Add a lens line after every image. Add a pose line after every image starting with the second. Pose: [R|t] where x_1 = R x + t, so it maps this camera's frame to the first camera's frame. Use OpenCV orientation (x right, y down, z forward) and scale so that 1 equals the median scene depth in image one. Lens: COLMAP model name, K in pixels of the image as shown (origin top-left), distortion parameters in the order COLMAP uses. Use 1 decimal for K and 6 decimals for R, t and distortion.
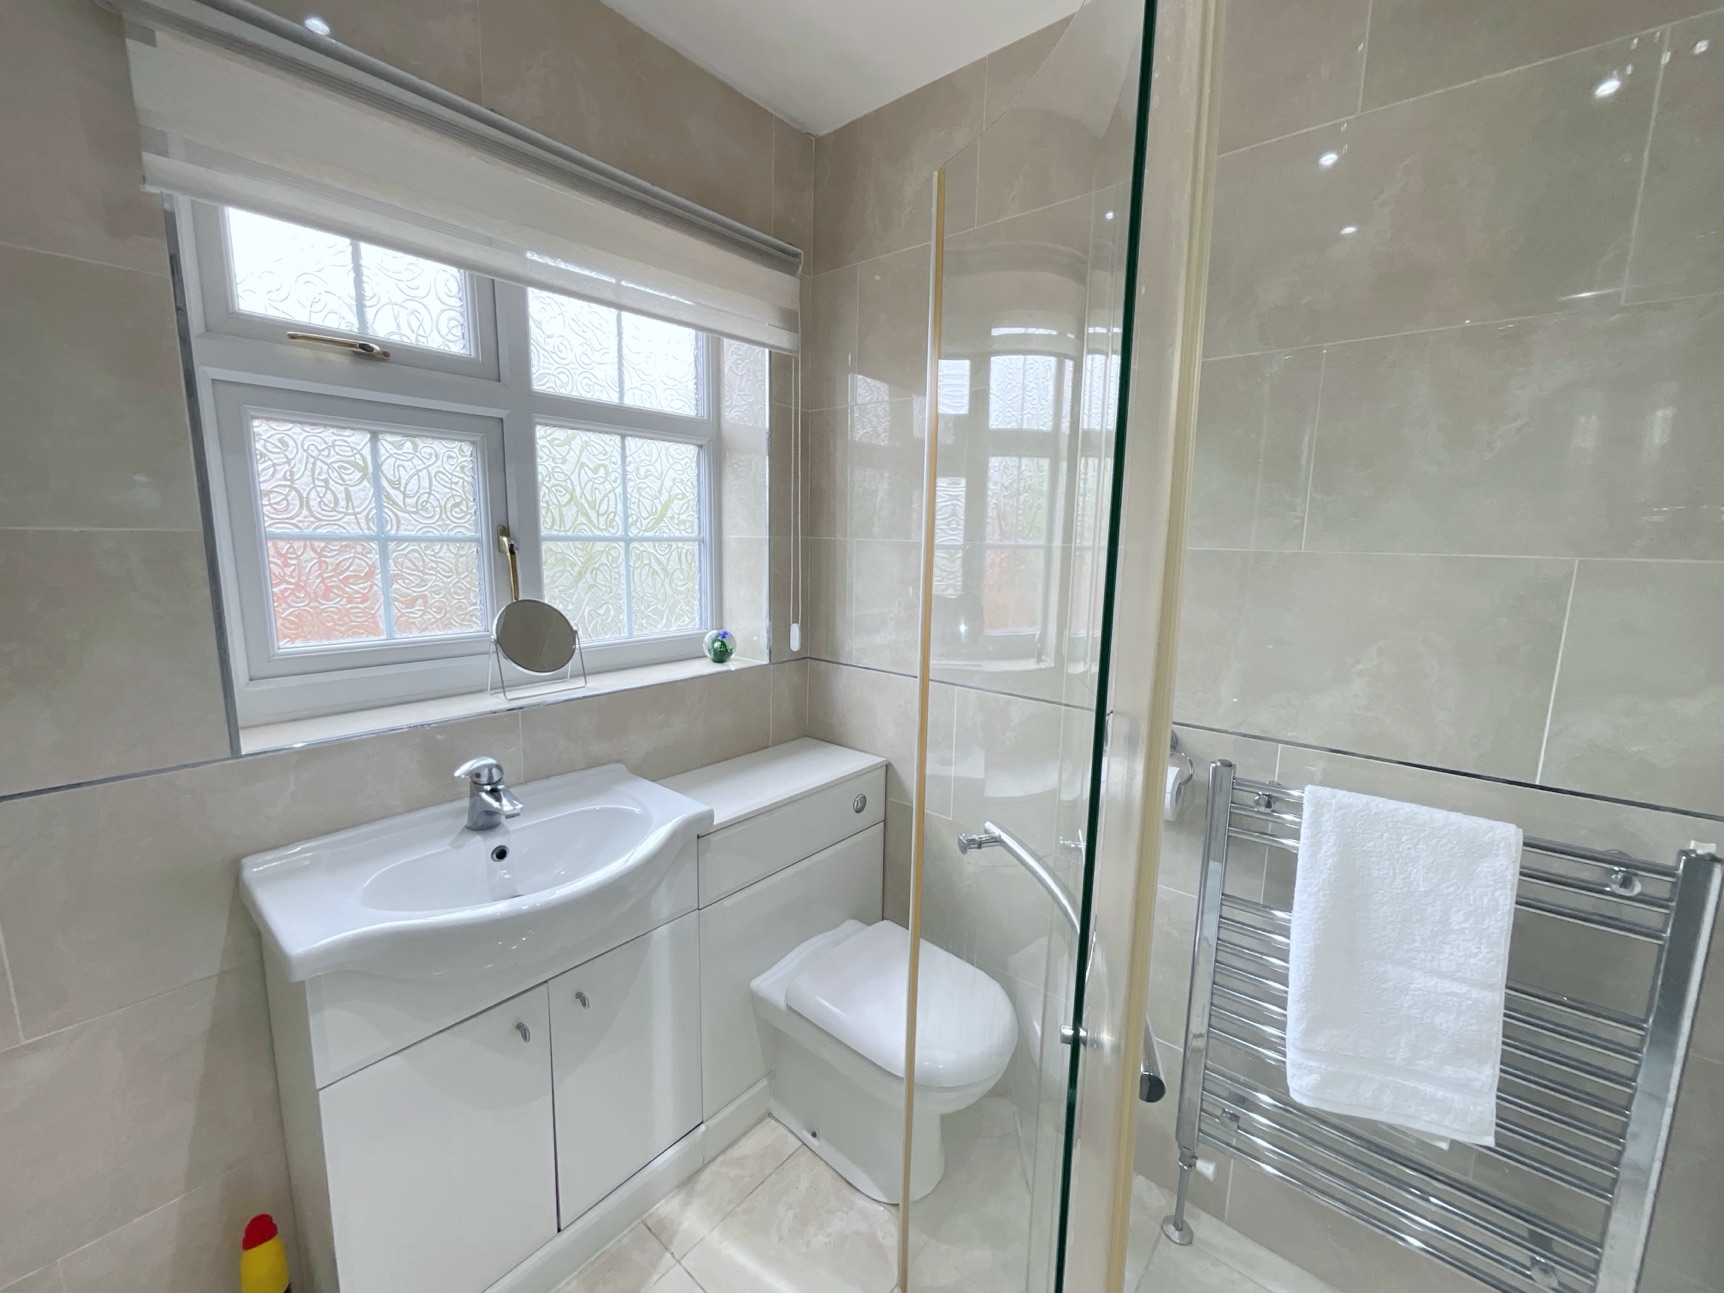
lens RADIAL K [[700.7, 0, 861.5], [0, 700.7, 643.2], [0, 0, 1]] dist [-0.003200, 0.004504]
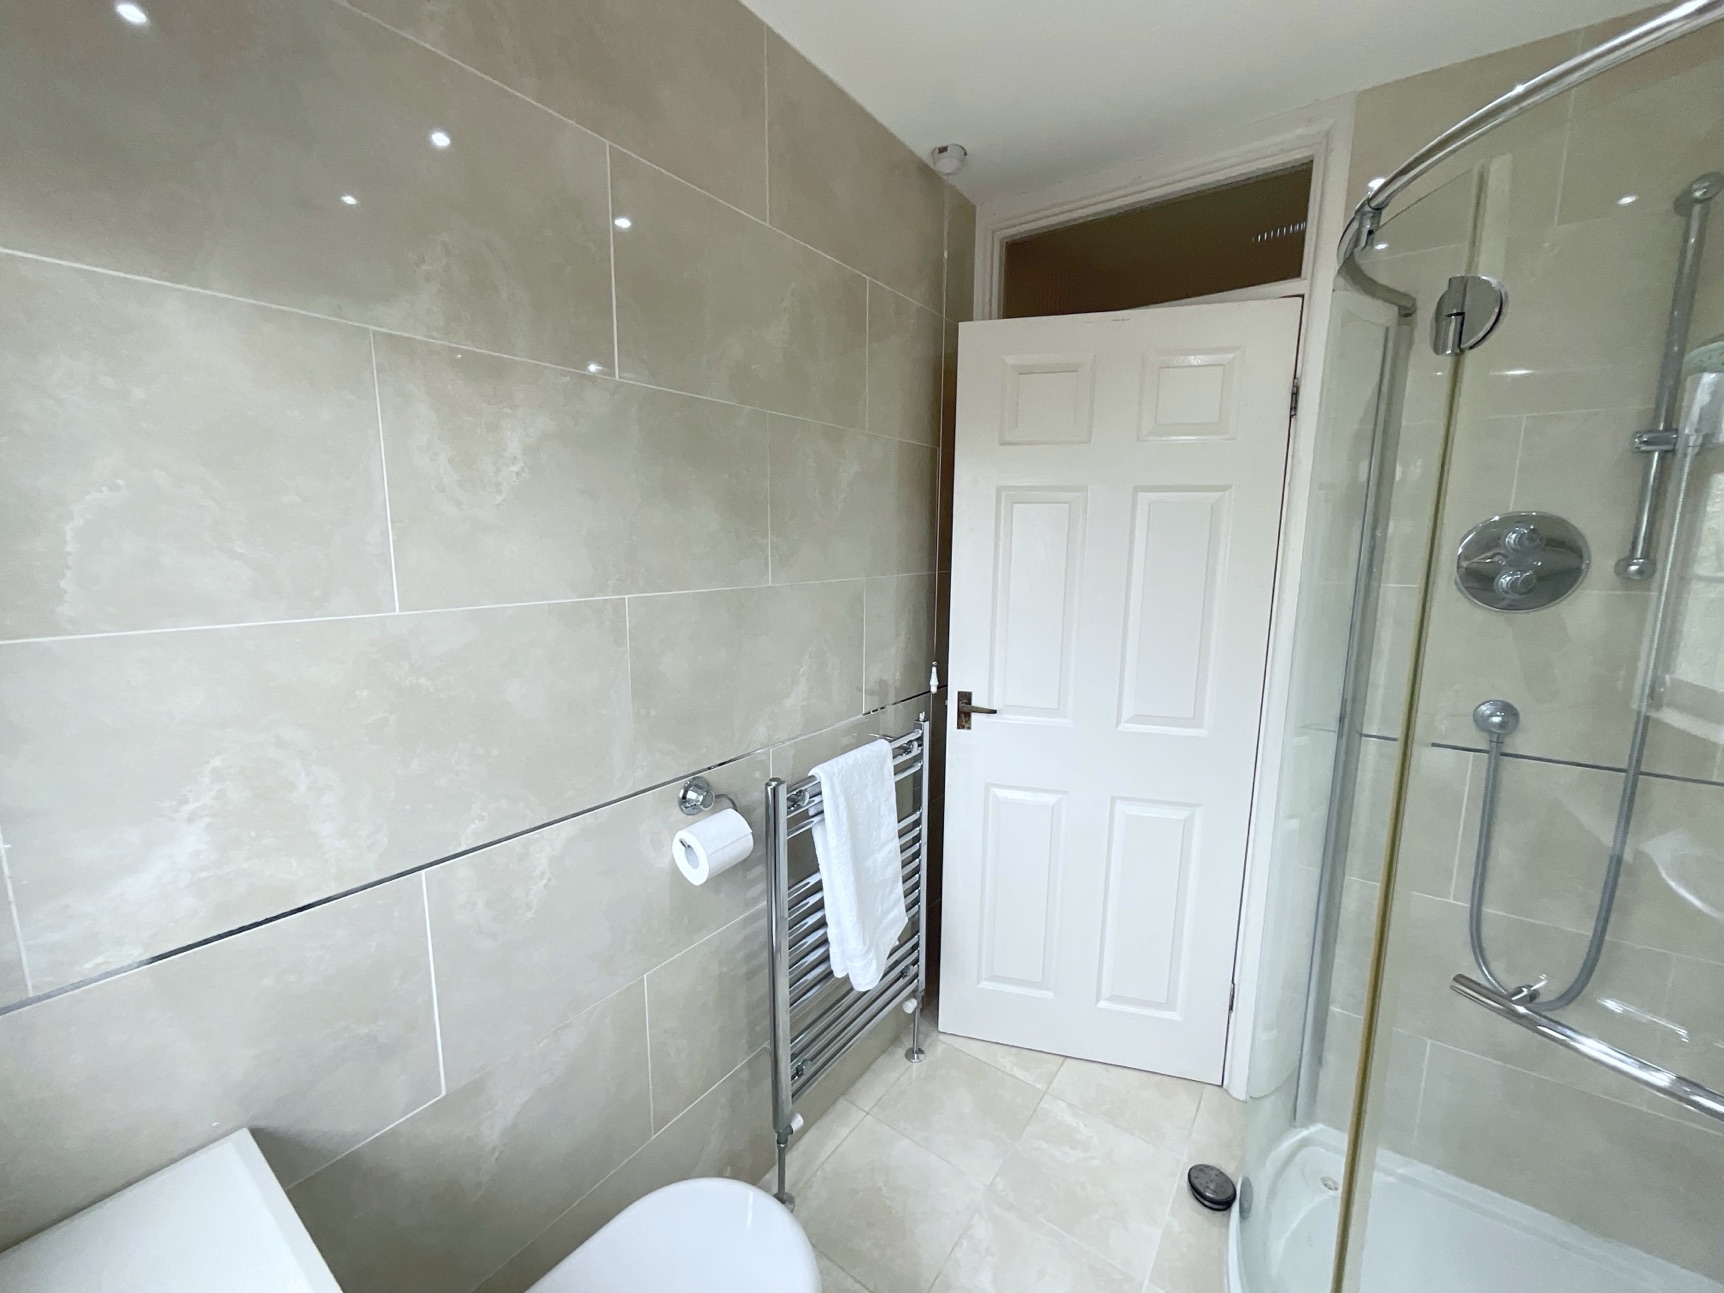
lens RADIAL K [[700.7, 0, 861.5], [0, 700.7, 643.2], [0, 0, 1]] dist [-0.003200, 0.004504]
pose [[-0.056927, -0.180711, 0.981887, -0.335068], [0.142116, 0.972001, 0.187130, -0.143762], [-0.988212, 0.150194, -0.029651, 0.547746]]
